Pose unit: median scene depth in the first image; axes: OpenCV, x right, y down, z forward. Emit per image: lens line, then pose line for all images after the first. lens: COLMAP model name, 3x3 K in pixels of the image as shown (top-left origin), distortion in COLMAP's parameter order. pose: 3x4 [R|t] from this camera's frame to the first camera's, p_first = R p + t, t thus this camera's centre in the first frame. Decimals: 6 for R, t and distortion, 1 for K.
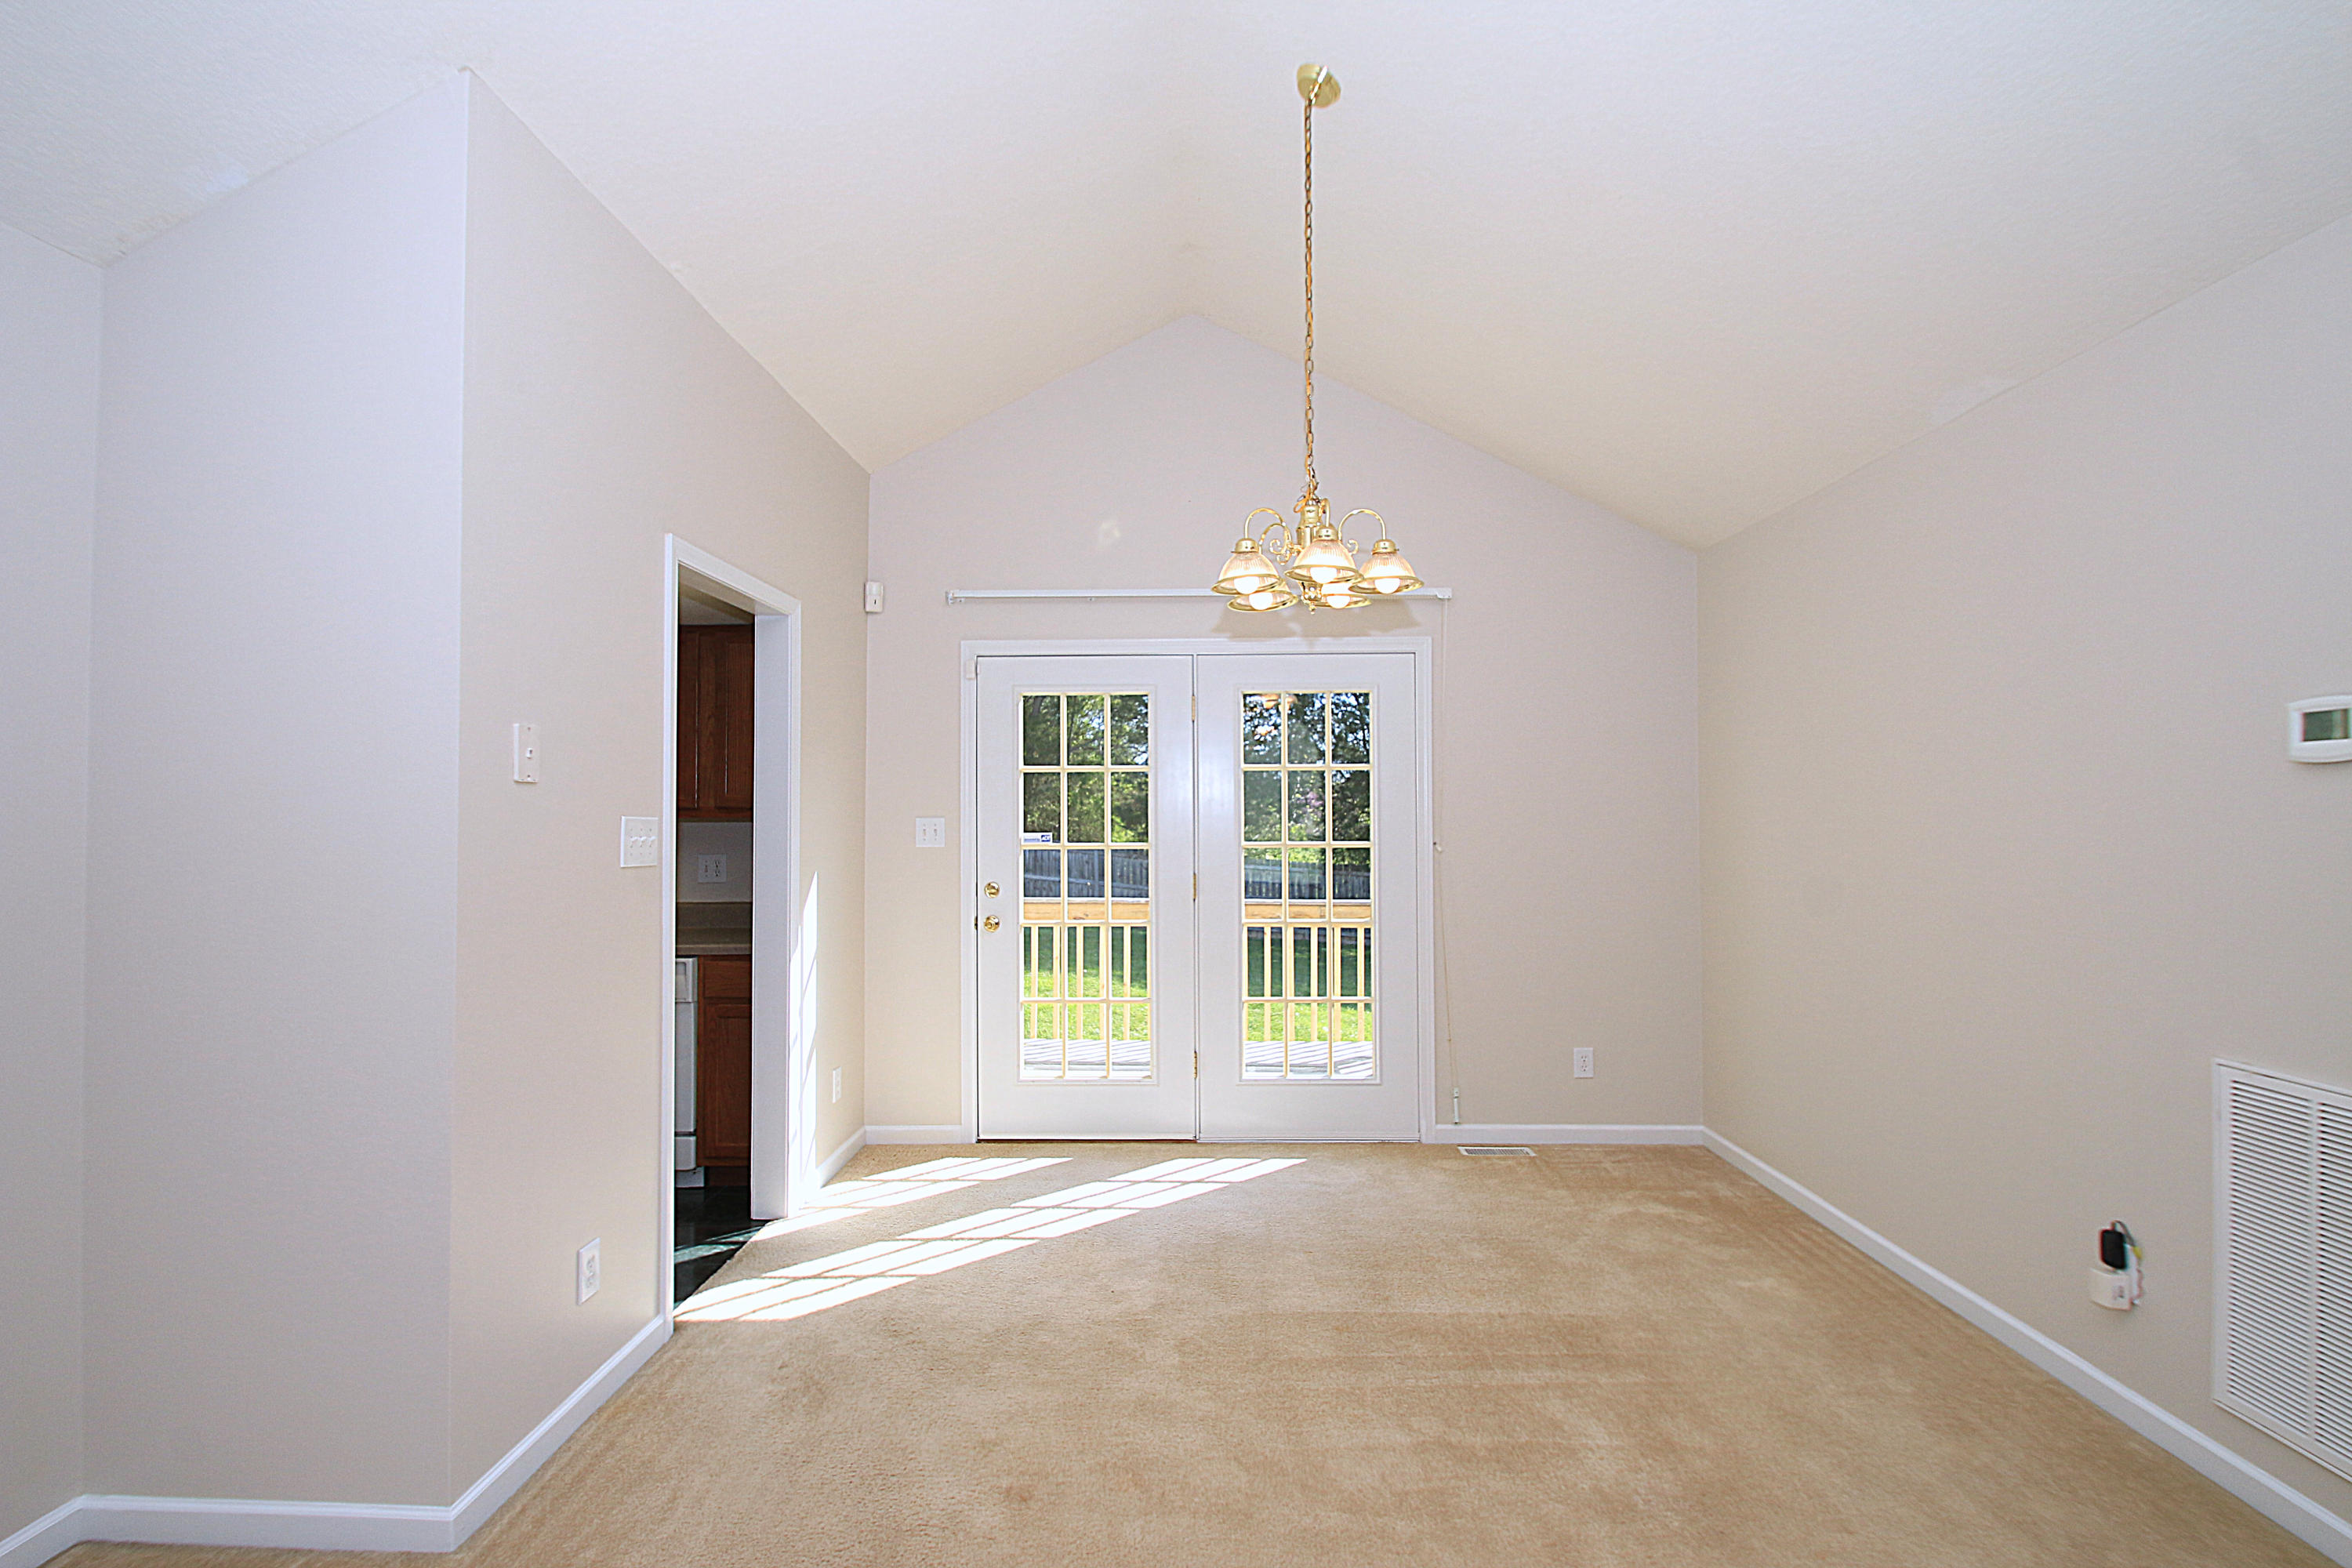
lens RADIAL K [[1094.5, 0, 1178.6], [0, 1094.5, 794.3], [0, 0, 1]] dist [-0.003955, -0.001262]
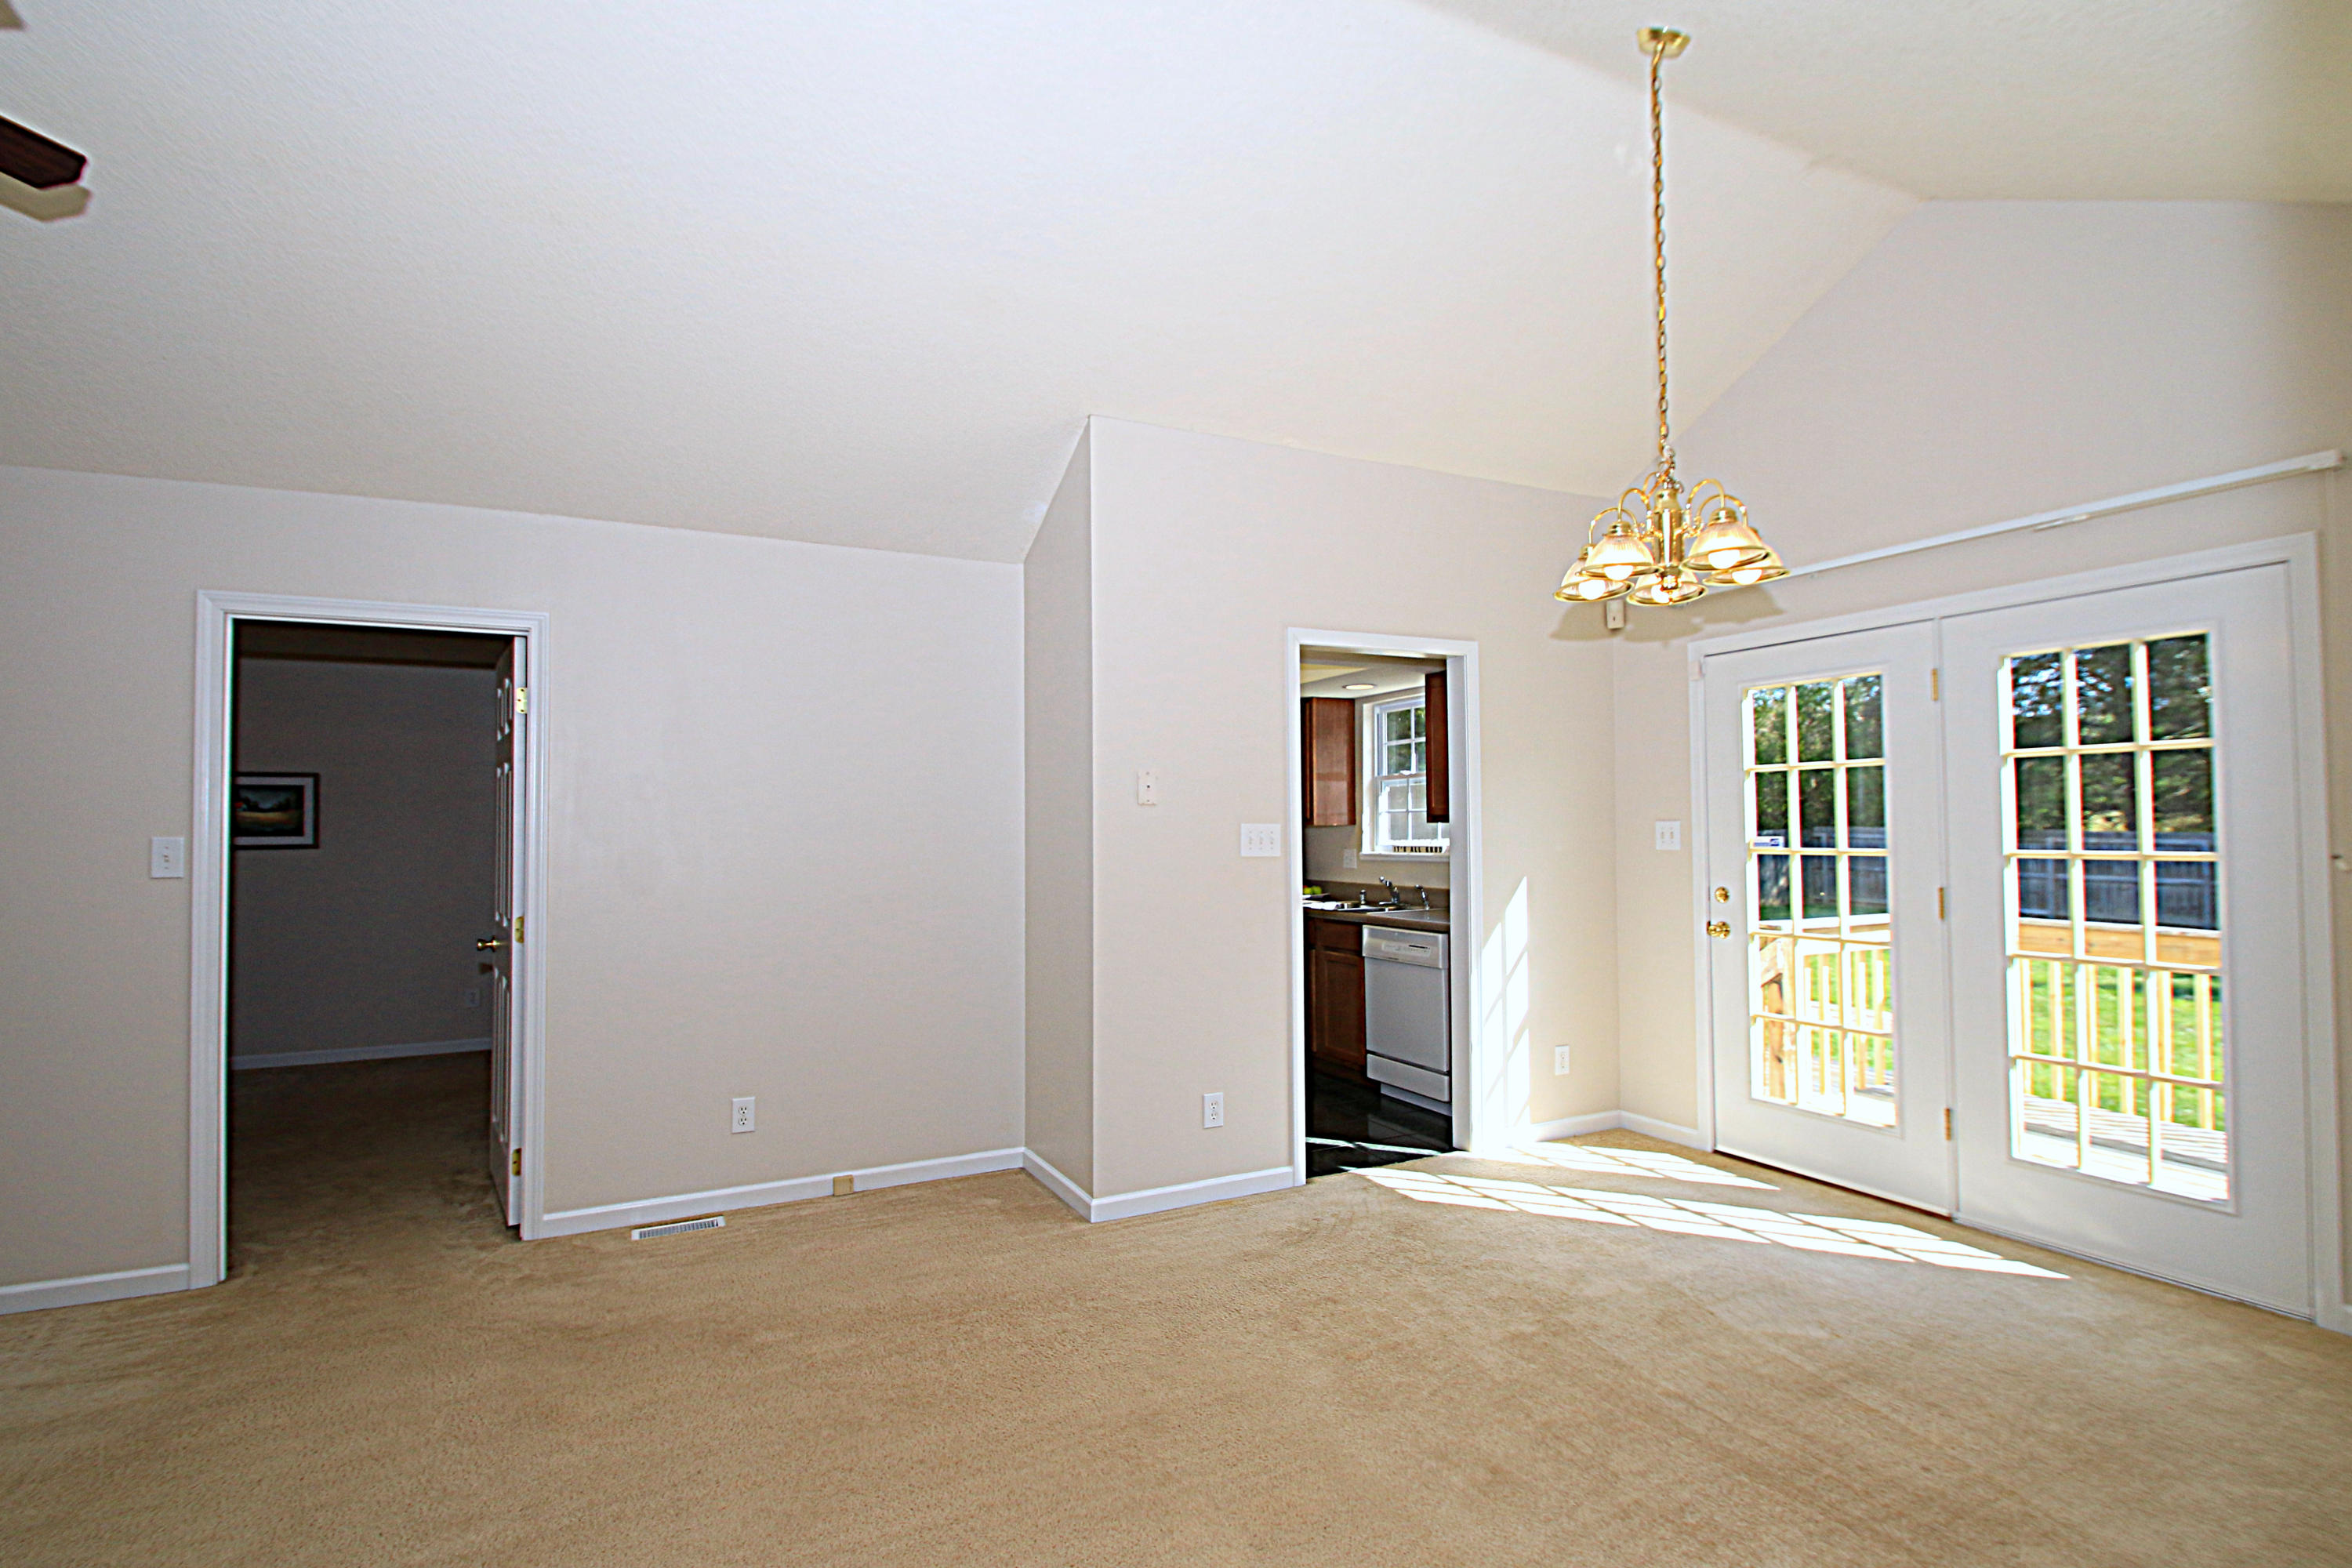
lens RADIAL K [[1094.5, 0, 1178.6], [0, 1094.5, 794.3], [0, 0, 1]] dist [-0.003955, -0.001262]
pose [[0.457324, -0.033655, -0.888663, 0.505223], [0.028818, 0.999320, -0.023016, 0.007346], [0.888833, -0.015084, 0.457983, 0.134971]]
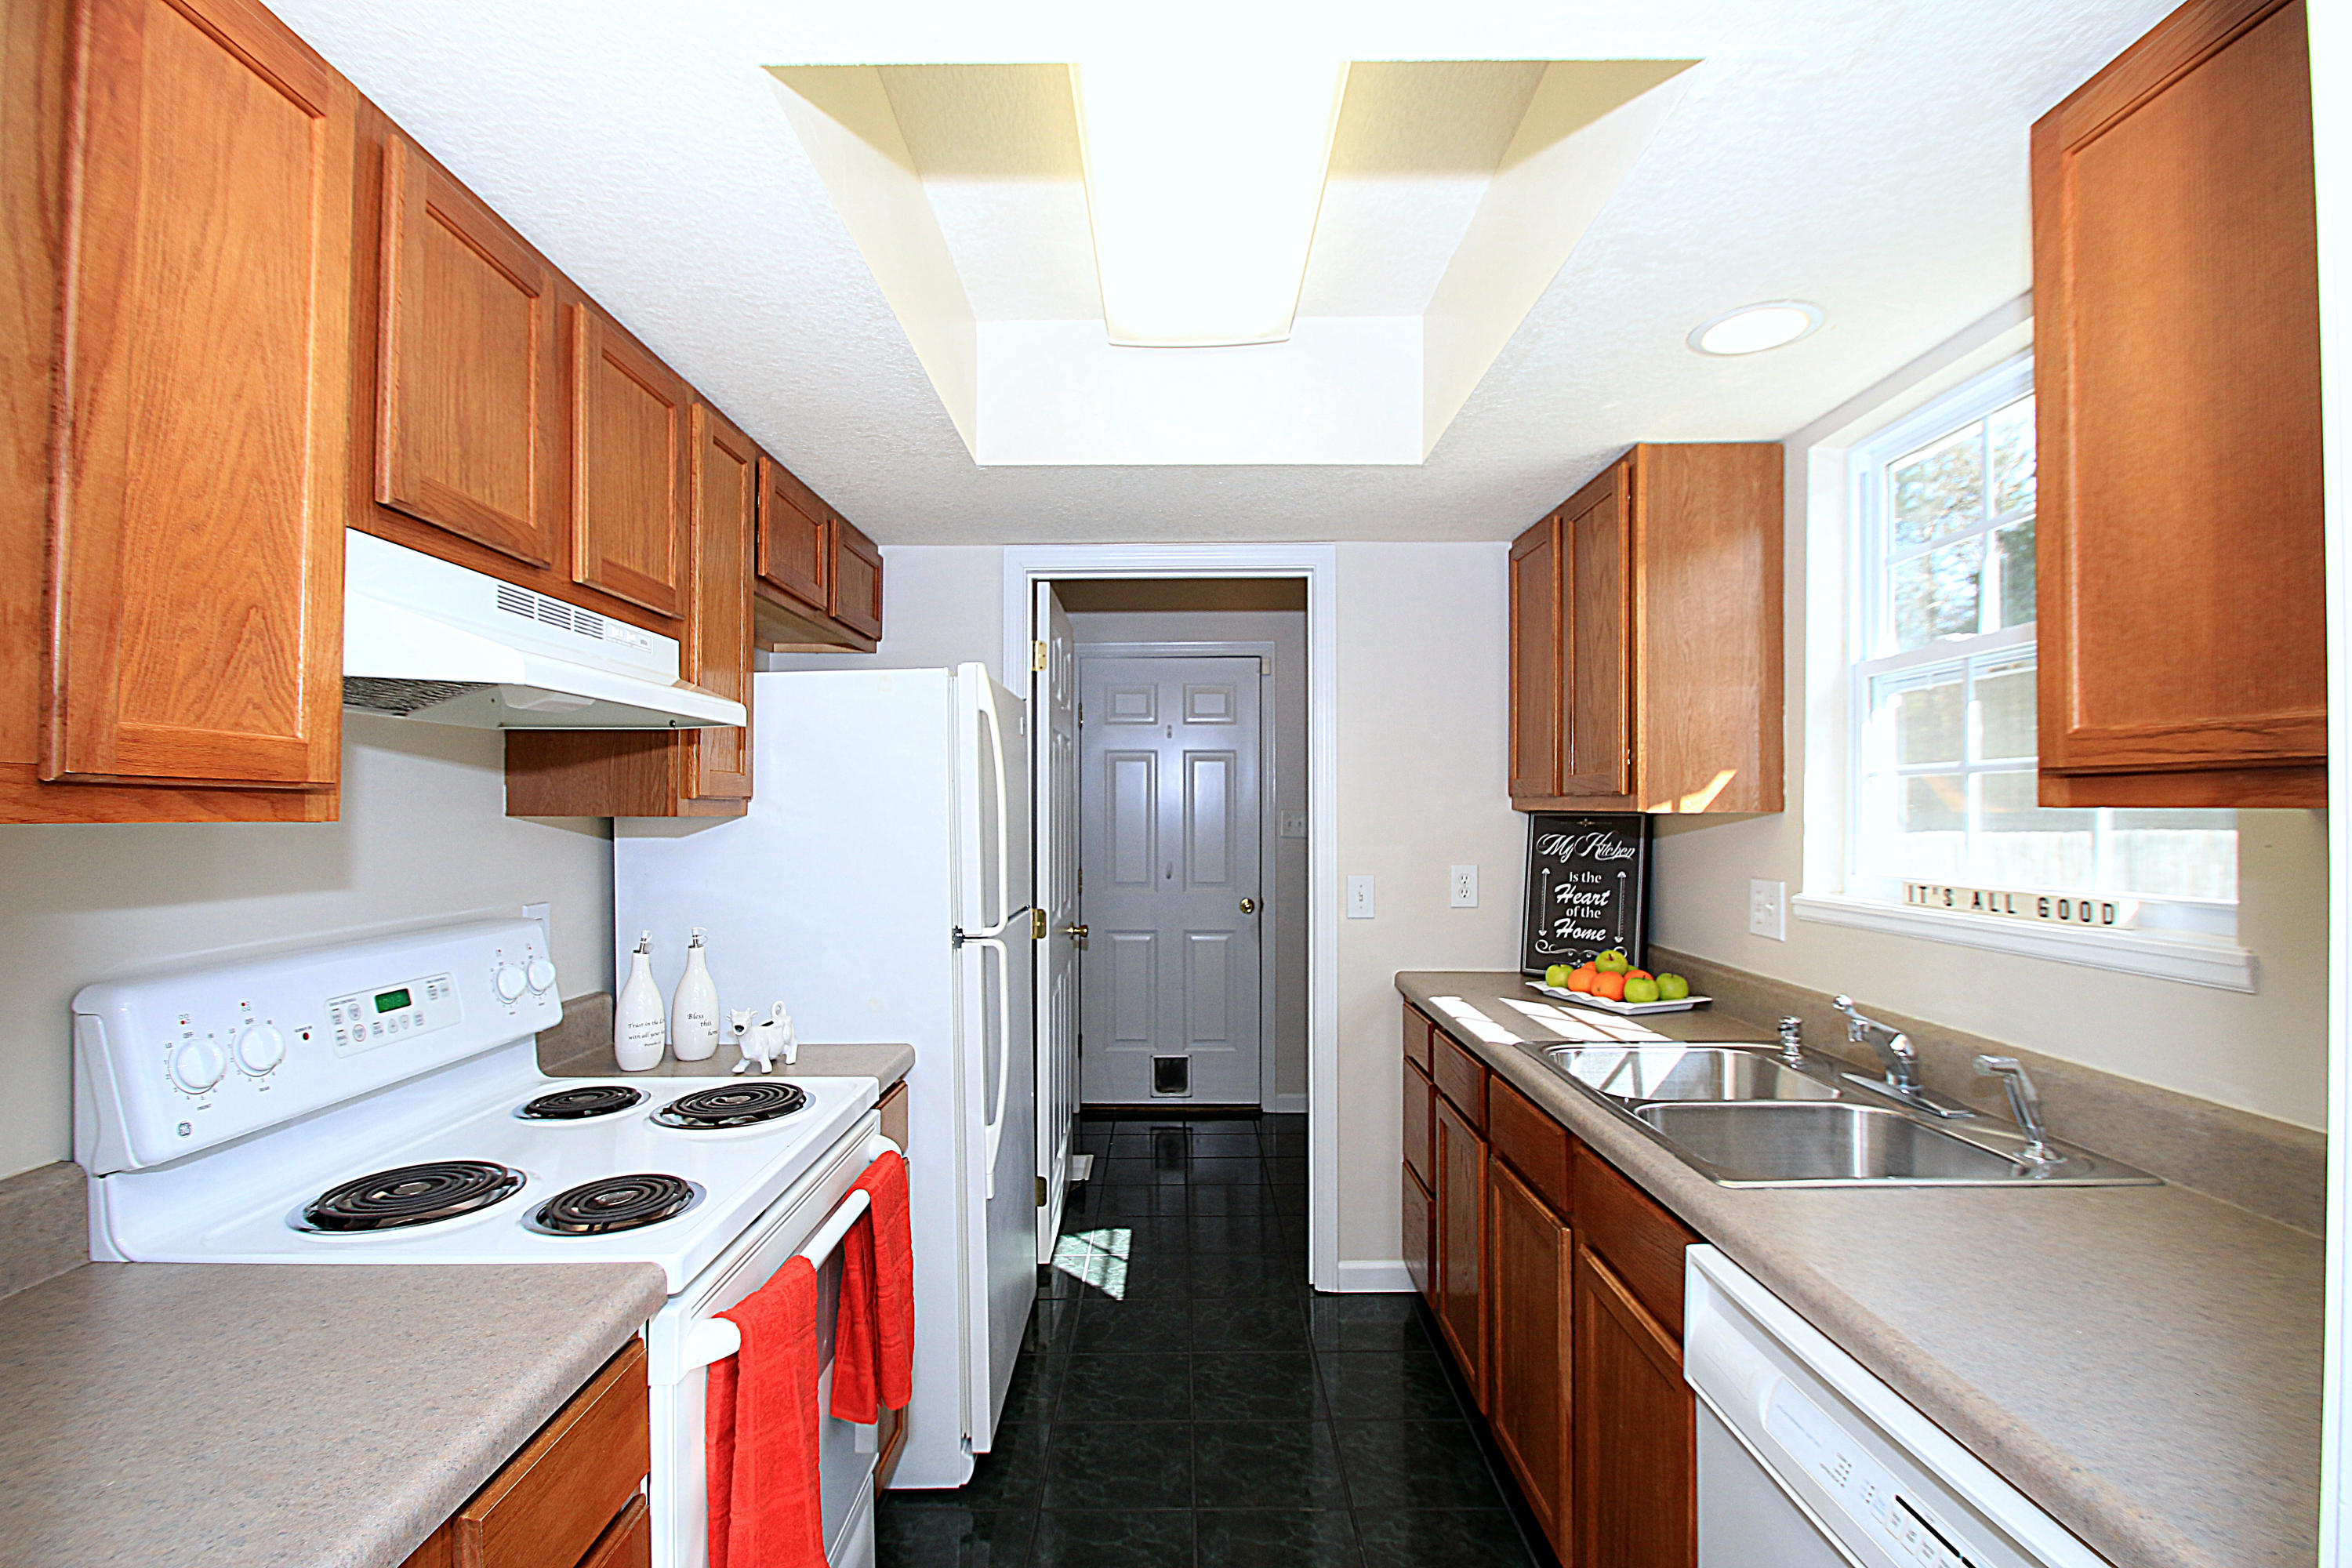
lens RADIAL K [[1096.0, 0, 1174.7], [0, 1096.0, 793.4], [0, 0, 1]] dist [-0.031498, -0.000194]
pose [[0.022232, -0.010191, -0.999701, -0.275816], [0.023319, 0.999681, -0.009673, 0.012970], [0.999481, -0.023097, 0.022463, 0.788470]]
